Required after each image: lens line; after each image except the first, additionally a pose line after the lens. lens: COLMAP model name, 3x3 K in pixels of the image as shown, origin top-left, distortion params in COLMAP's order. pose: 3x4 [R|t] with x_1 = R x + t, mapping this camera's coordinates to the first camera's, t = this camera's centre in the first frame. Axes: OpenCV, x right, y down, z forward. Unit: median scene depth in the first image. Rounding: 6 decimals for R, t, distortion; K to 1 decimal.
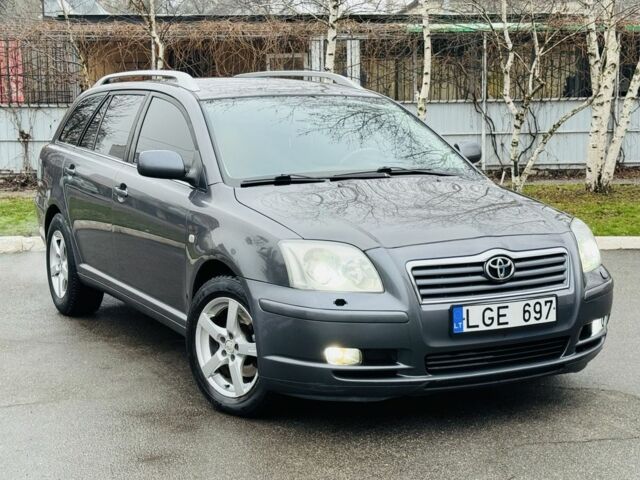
lens RADIAL K [[1172.4, 0, 312.5], [0, 1172.4, 232.8], [0, 0, 1]] dist [0.133825, 0.000000]
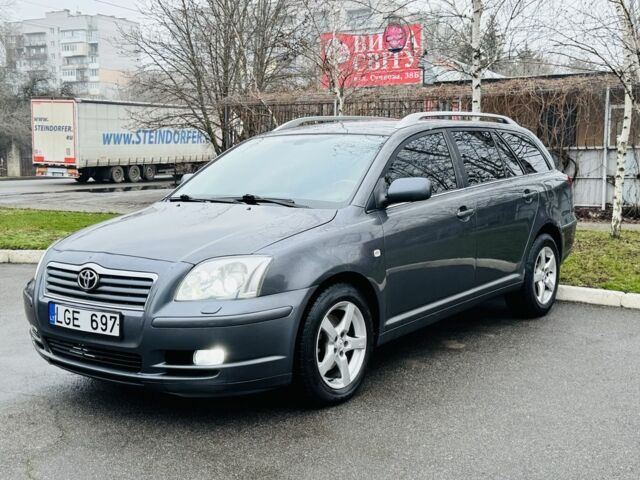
lens RADIAL K [[831.3, 0, 319.8], [0, 831.3, 242.8], [0, 0, 1]] dist [0.116656, 0.000000]
pose [[0.434394, 0.110901, -0.893870, 0.997057], [-0.104723, 0.991879, 0.072169, -0.089992], [0.894614, 0.062259, 0.442480, 0.831101]]
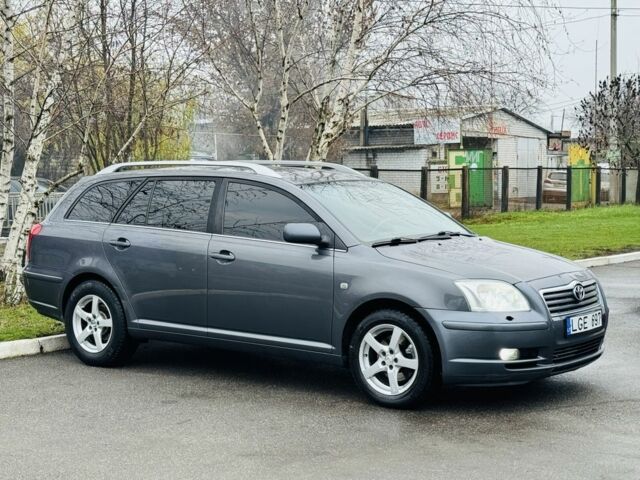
lens RADIAL K [[1172.4, 0, 321.8], [0, 1172.4, 244.5], [0, 0, 1]] dist [0.133825, 0.000000]
pose [[0.900988, -0.026894, 0.433009, -0.814229], [0.051187, 0.997695, -0.044541, 0.018800], [-0.430813, 0.062295, 0.900288, -0.257147]]
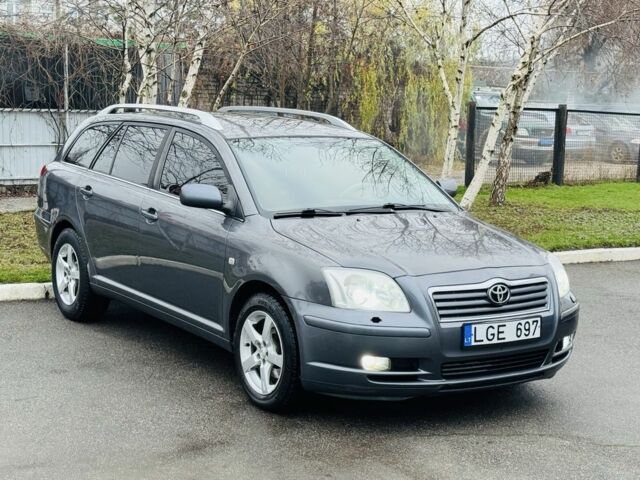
lens RADIAL K [[1172.4, 0, 318.9], [0, 1172.4, 235.8], [0, 0, 1]] dist [0.133825, 0.000000]
pose [[0.993171, 0.025532, 0.113837, -0.170401], [-0.025902, 0.999663, 0.001776, -0.027995], [-0.113754, -0.004712, 0.993498, -0.204908]]
